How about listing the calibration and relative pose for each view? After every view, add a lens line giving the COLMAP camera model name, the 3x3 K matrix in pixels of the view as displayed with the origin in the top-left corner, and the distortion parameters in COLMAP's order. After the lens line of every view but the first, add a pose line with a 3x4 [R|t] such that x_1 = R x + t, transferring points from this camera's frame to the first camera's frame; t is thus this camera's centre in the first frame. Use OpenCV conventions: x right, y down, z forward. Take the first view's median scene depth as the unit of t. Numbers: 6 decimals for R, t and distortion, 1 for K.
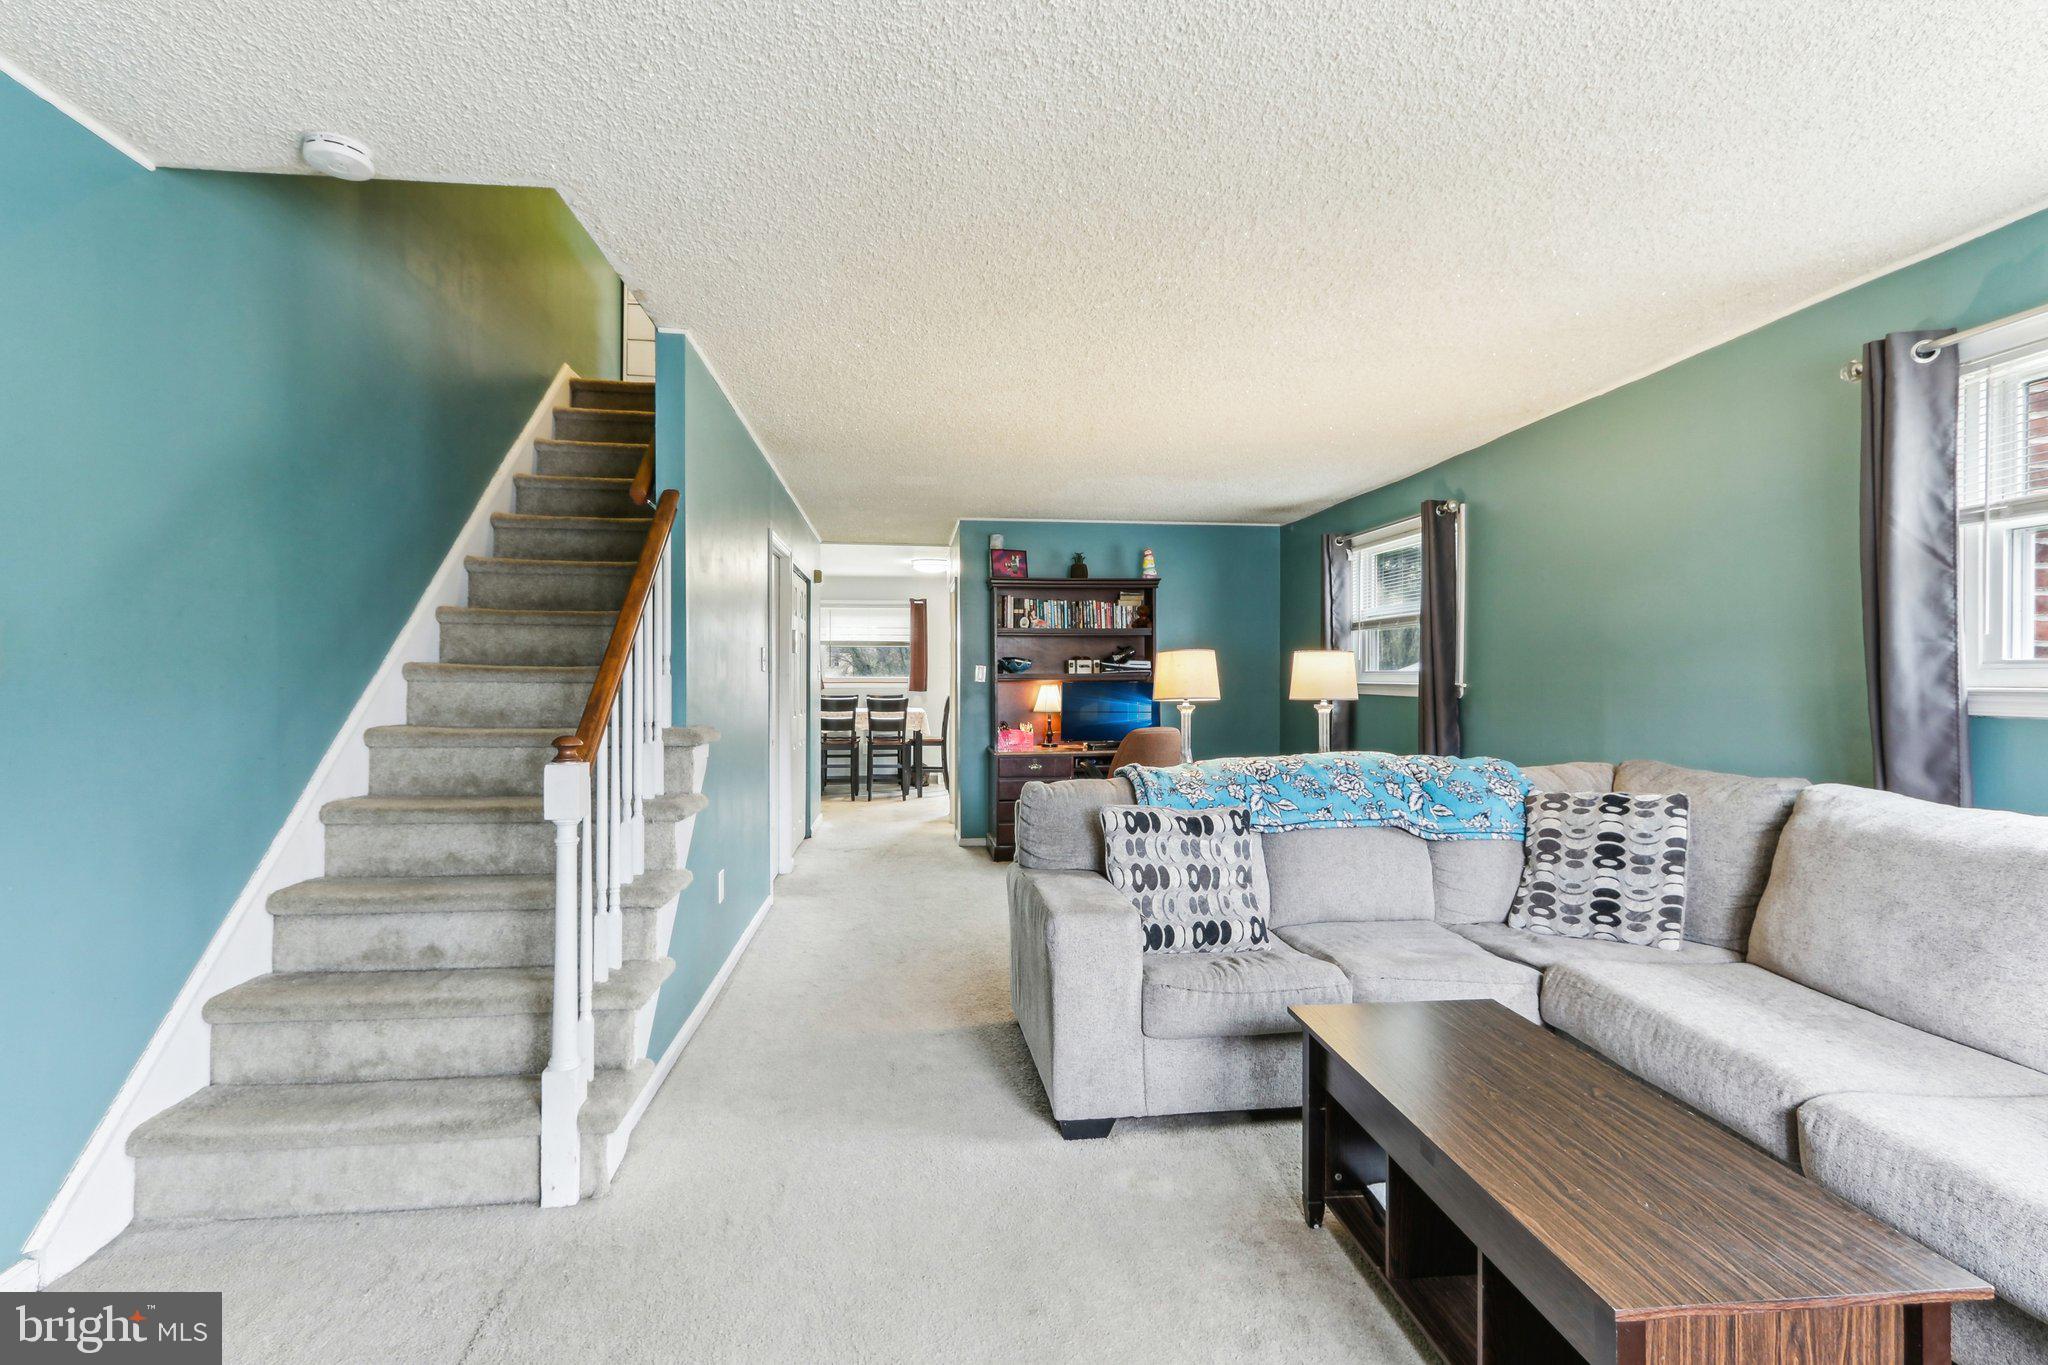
lens RADIAL K [[959.0, 0, 1006.7], [0, 959.0, 682.4], [0, 0, 1]] dist [-0.001163, 0.004490]
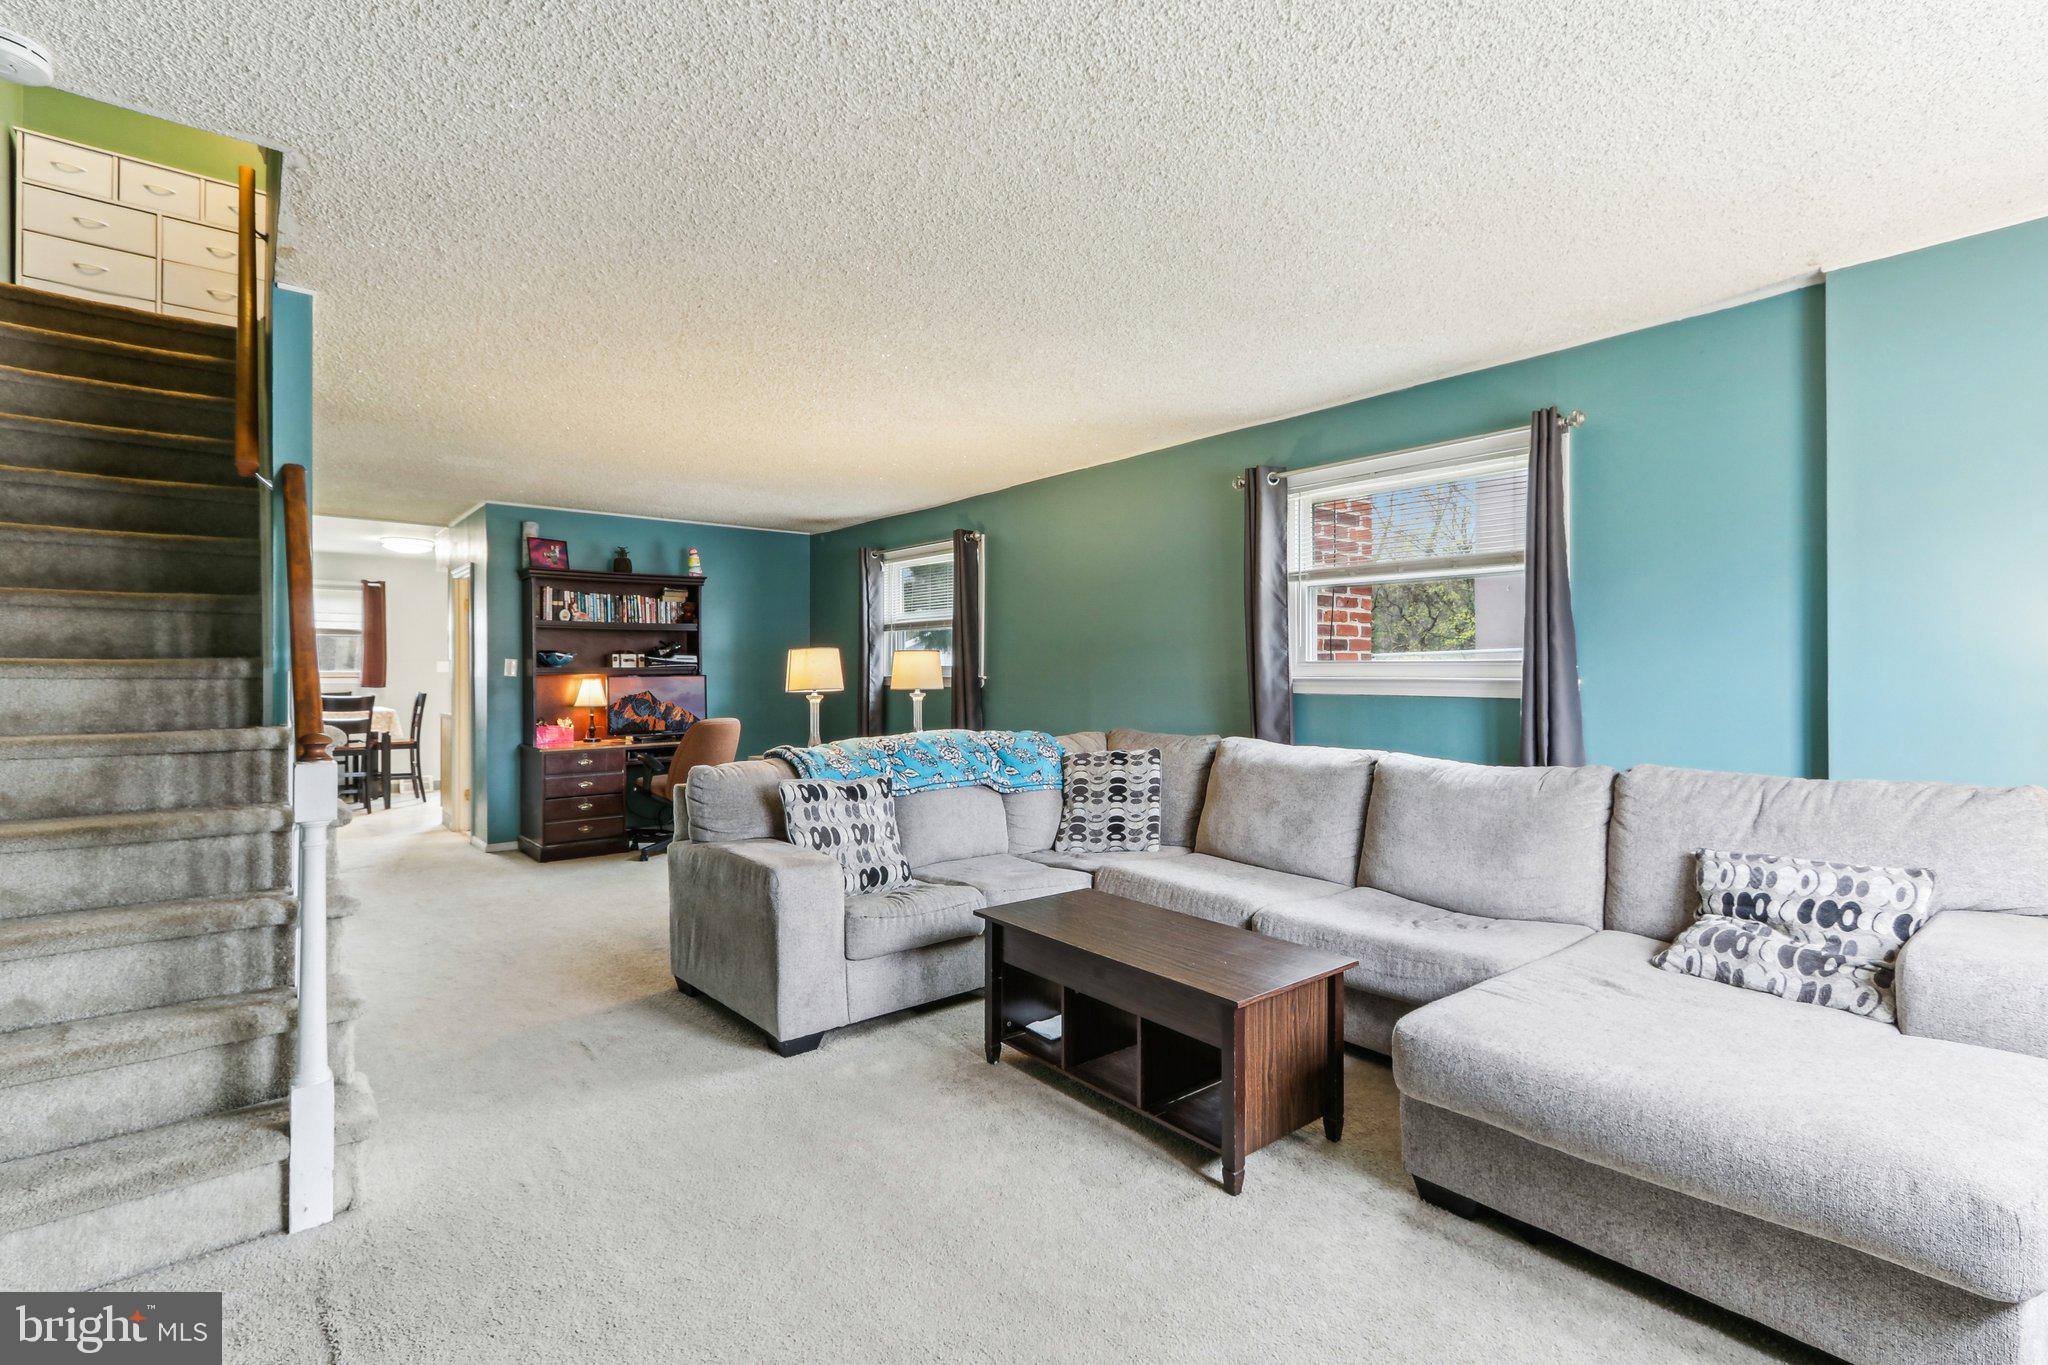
lens RADIAL K [[956.9, 0, 1015.6], [0, 956.9, 669.5], [0, 0, 1]] dist [-0.019538, 0.016595]
pose [[0.836679, 0.000175, 0.547693, -0.299975], [0.003588, 0.999977, -0.005801, -0.000064], [-0.547682, 0.006819, 0.836659, -0.135167]]
